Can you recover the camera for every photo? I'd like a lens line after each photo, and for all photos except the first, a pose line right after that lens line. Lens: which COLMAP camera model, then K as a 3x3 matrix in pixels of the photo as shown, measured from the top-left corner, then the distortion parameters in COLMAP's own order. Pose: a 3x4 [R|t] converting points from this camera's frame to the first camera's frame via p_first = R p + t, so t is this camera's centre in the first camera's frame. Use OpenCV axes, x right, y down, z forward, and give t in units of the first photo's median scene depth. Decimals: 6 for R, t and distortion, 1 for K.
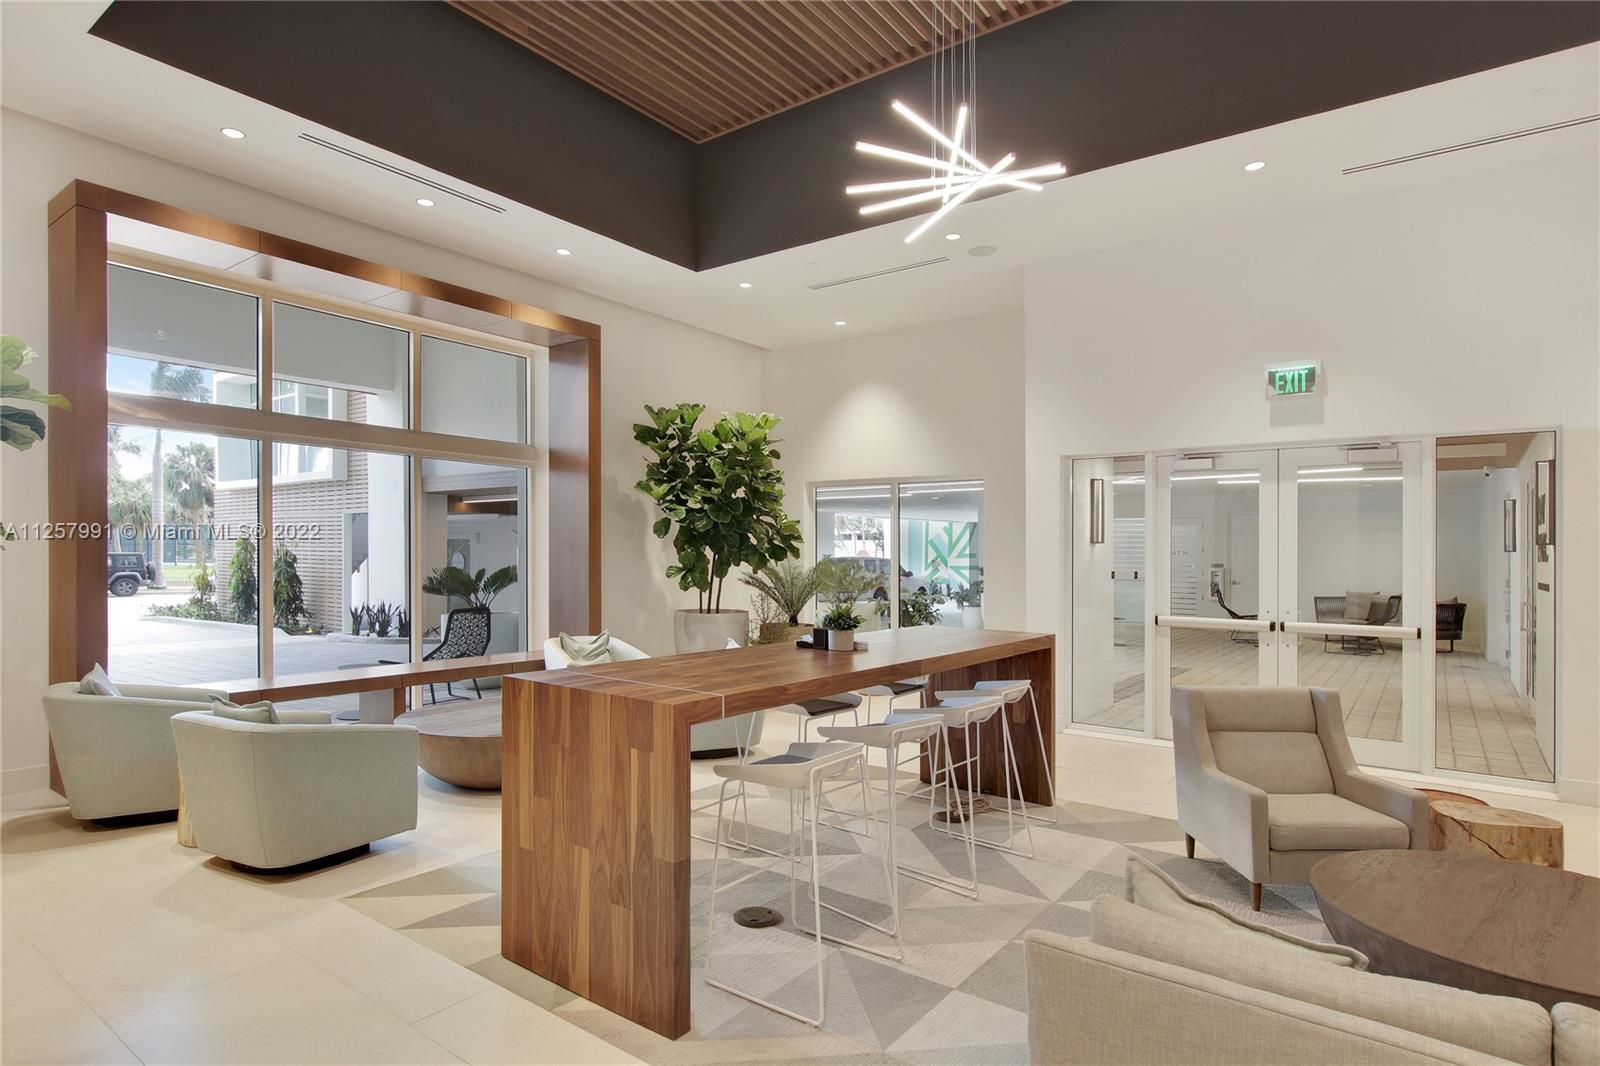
lens RADIAL K [[865.9, 0, 793.0], [0, 865.9, 554.0], [0, 0, 1]] dist [-0.028802, -0.000361]
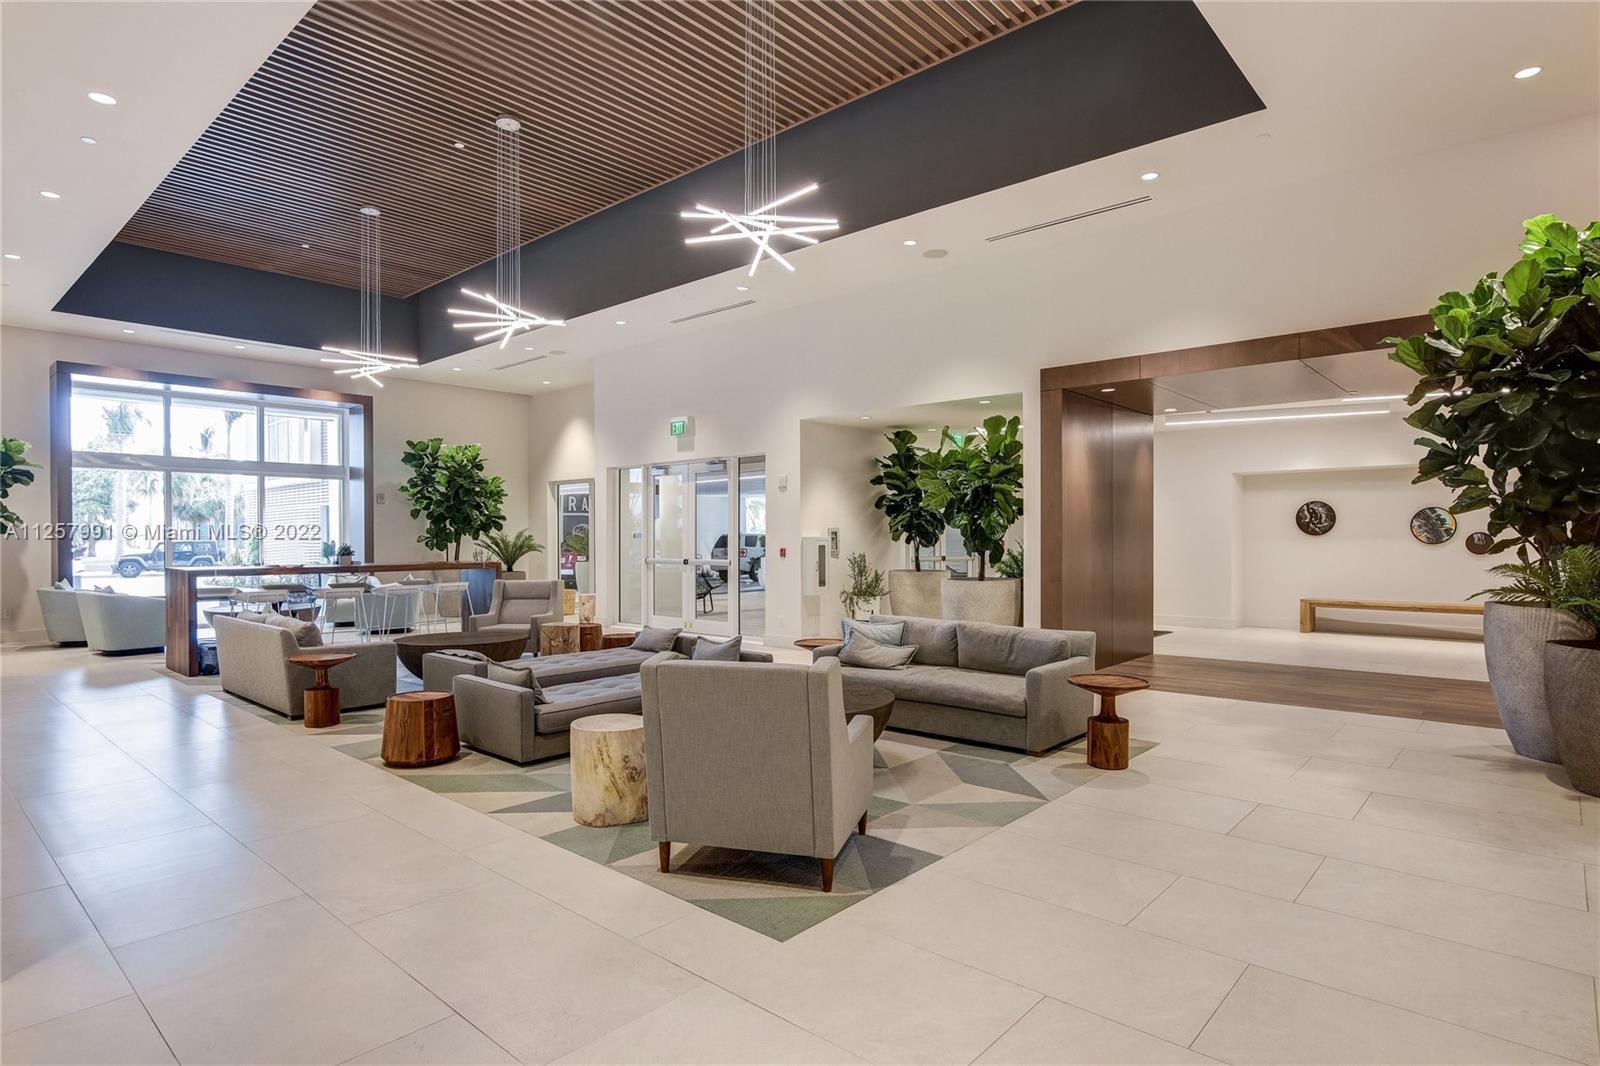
lens RADIAL K [[854.8, 0, 800.0], [0, 854.8, 533.0], [0, 0, 1]] dist [-0.028991, -0.000068]
pose [[0.996730, -0.013410, -0.079684, 0.710261], [0.012918, 0.999894, -0.006681, 0.028463], [0.079765, 0.005630, 0.996798, -0.576430]]
